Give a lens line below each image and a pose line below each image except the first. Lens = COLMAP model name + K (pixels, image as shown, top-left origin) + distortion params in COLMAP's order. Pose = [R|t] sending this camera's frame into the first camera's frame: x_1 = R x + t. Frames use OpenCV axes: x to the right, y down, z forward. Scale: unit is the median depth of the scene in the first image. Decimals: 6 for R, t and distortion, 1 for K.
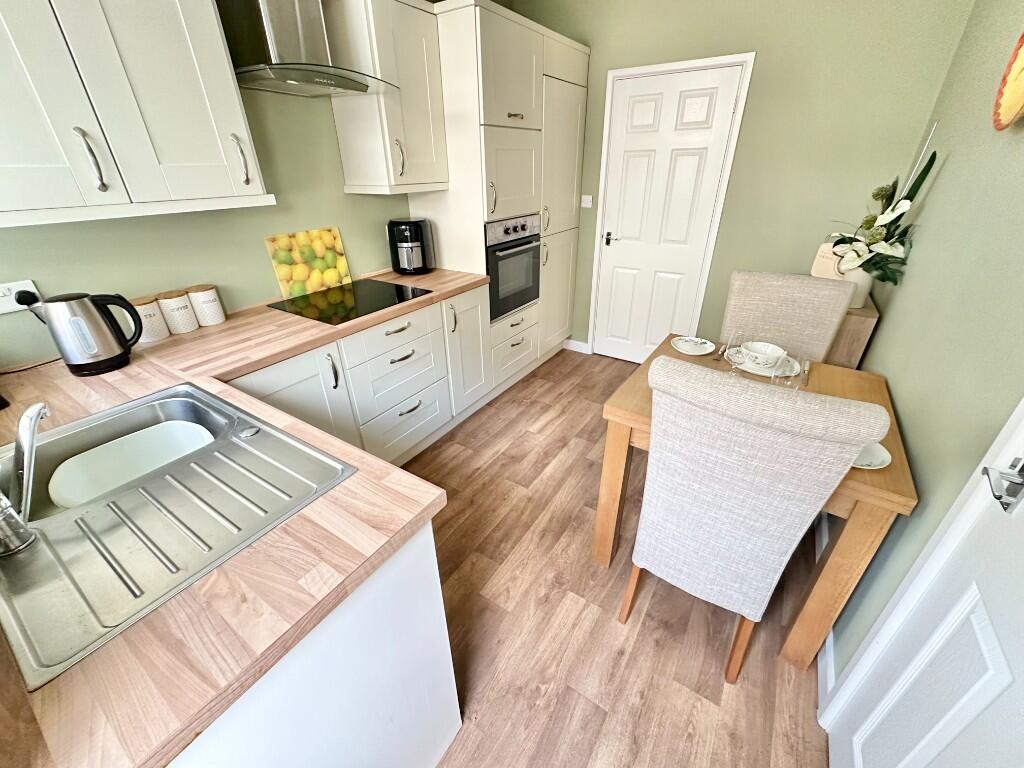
lens RADIAL K [[409.8, 0, 513.7], [0, 409.8, 383.4], [0, 0, 1]] dist [-0.004802, -0.000245]
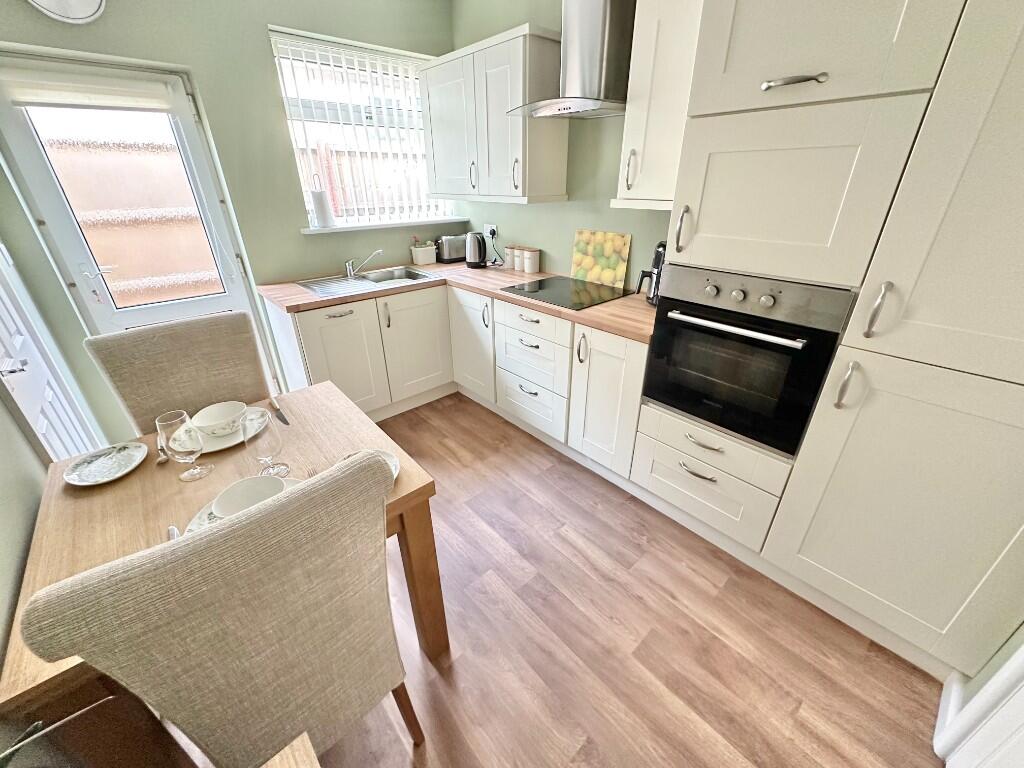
lens RADIAL K [[409.8, 0, 514.3], [0, 409.8, 387.7], [0, 0, 1]] dist [-0.004802, -0.000245]
pose [[-0.265679, 0.456314, -0.849230, 0.652473], [-0.439535, 0.726675, 0.527969, -0.477471], [0.858034, 0.513537, 0.007504, 0.862515]]
